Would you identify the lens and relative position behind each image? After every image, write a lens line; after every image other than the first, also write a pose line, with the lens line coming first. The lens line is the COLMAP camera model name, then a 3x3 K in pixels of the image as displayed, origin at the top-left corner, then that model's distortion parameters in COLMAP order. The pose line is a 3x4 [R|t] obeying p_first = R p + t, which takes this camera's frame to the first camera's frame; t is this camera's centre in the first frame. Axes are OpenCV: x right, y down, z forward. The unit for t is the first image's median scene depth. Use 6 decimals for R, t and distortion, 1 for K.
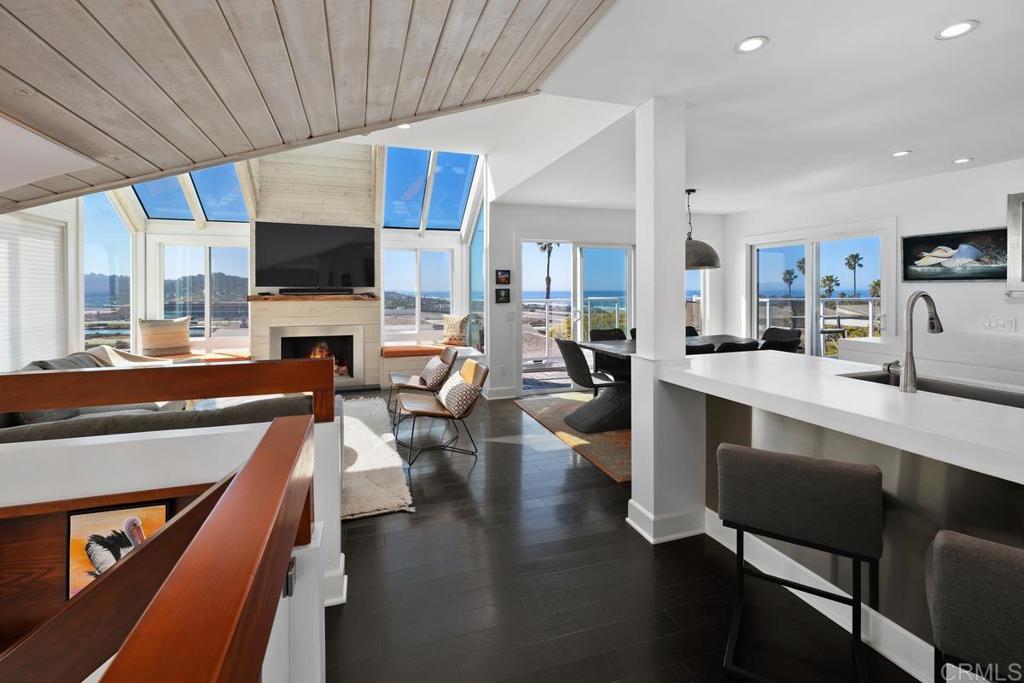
lens RADIAL K [[465.0, 0, 513.7], [0, 465.0, 294.7], [0, 0, 1]] dist [-0.001076, -0.000099]
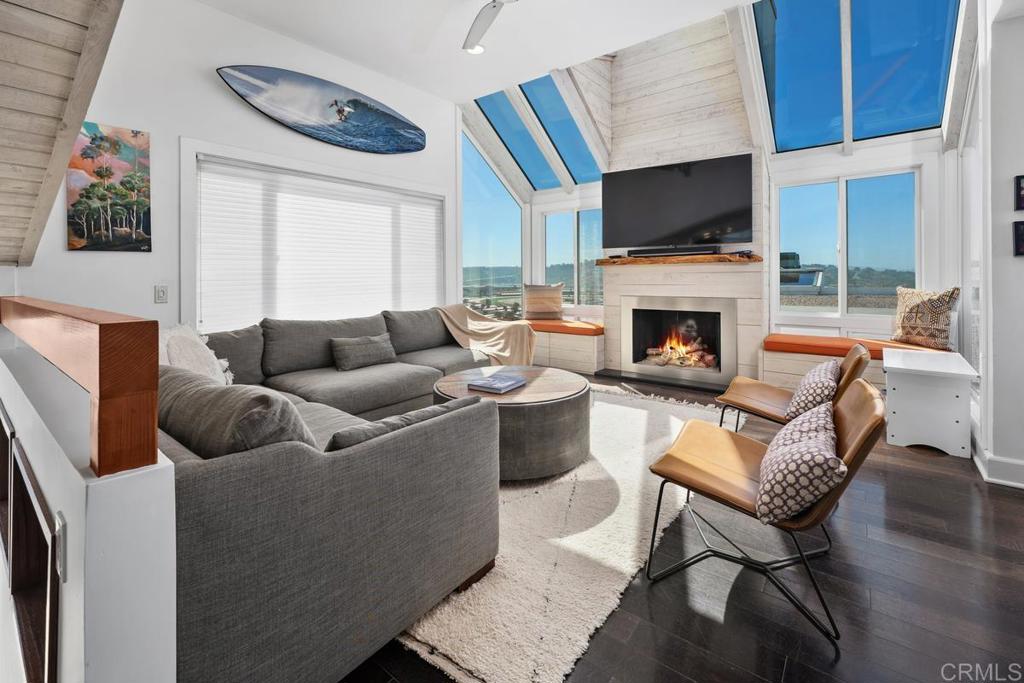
lens RADIAL K [[441.5, 0, 512.8], [0, 441.5, 277.6], [0, 0, 1]] dist [0.001725, 0.000227]
pose [[0.544157, 0.000332, -0.838984, 0.048898], [0.001669, 0.999998, 0.001478, 0.035573], [0.838982, -0.002204, 0.544155, 0.400597]]
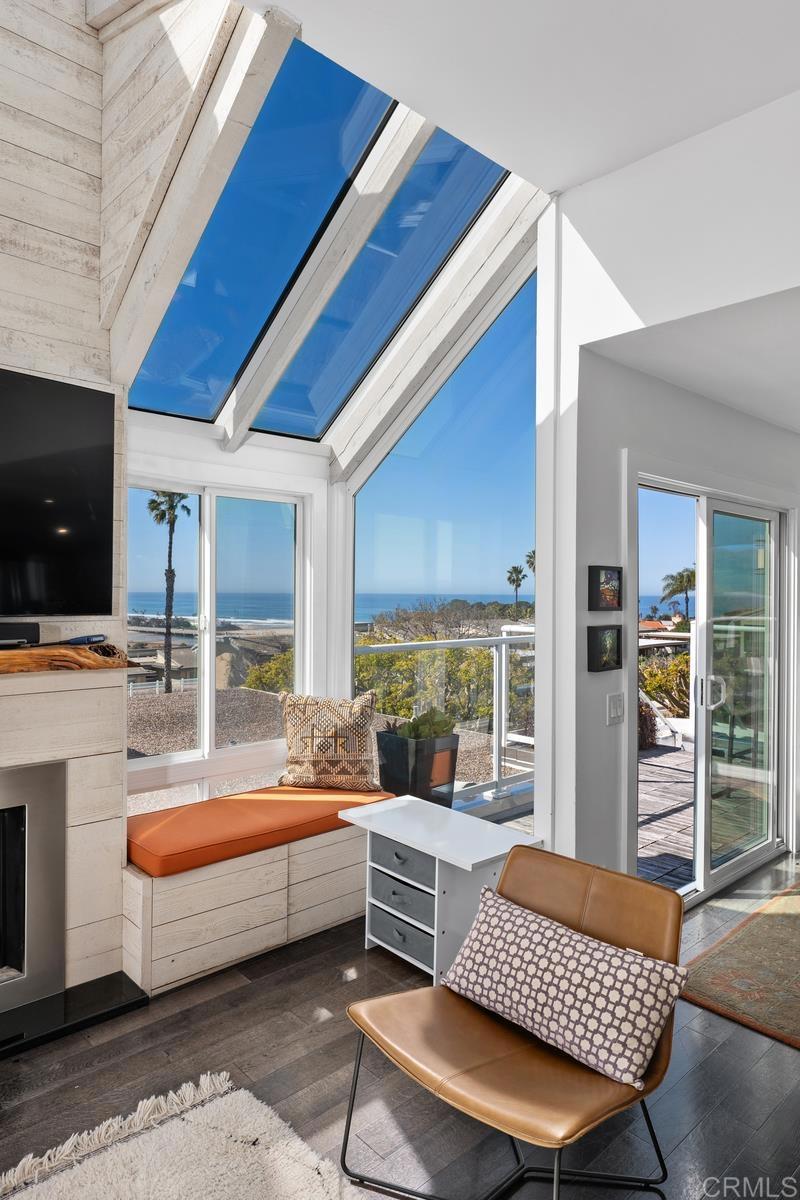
lens RADIAL K [[751.0, 0, 400.0], [0, 751.0, 600.0], [0, 0, 1]] dist [0.001959, 0.001329]
pose [[0.911463, 0.006501, 0.411331, -0.355462], [-0.007296, 0.999973, 0.000361, -0.028830], [-0.411318, -0.003330, 0.911486, 0.584127]]
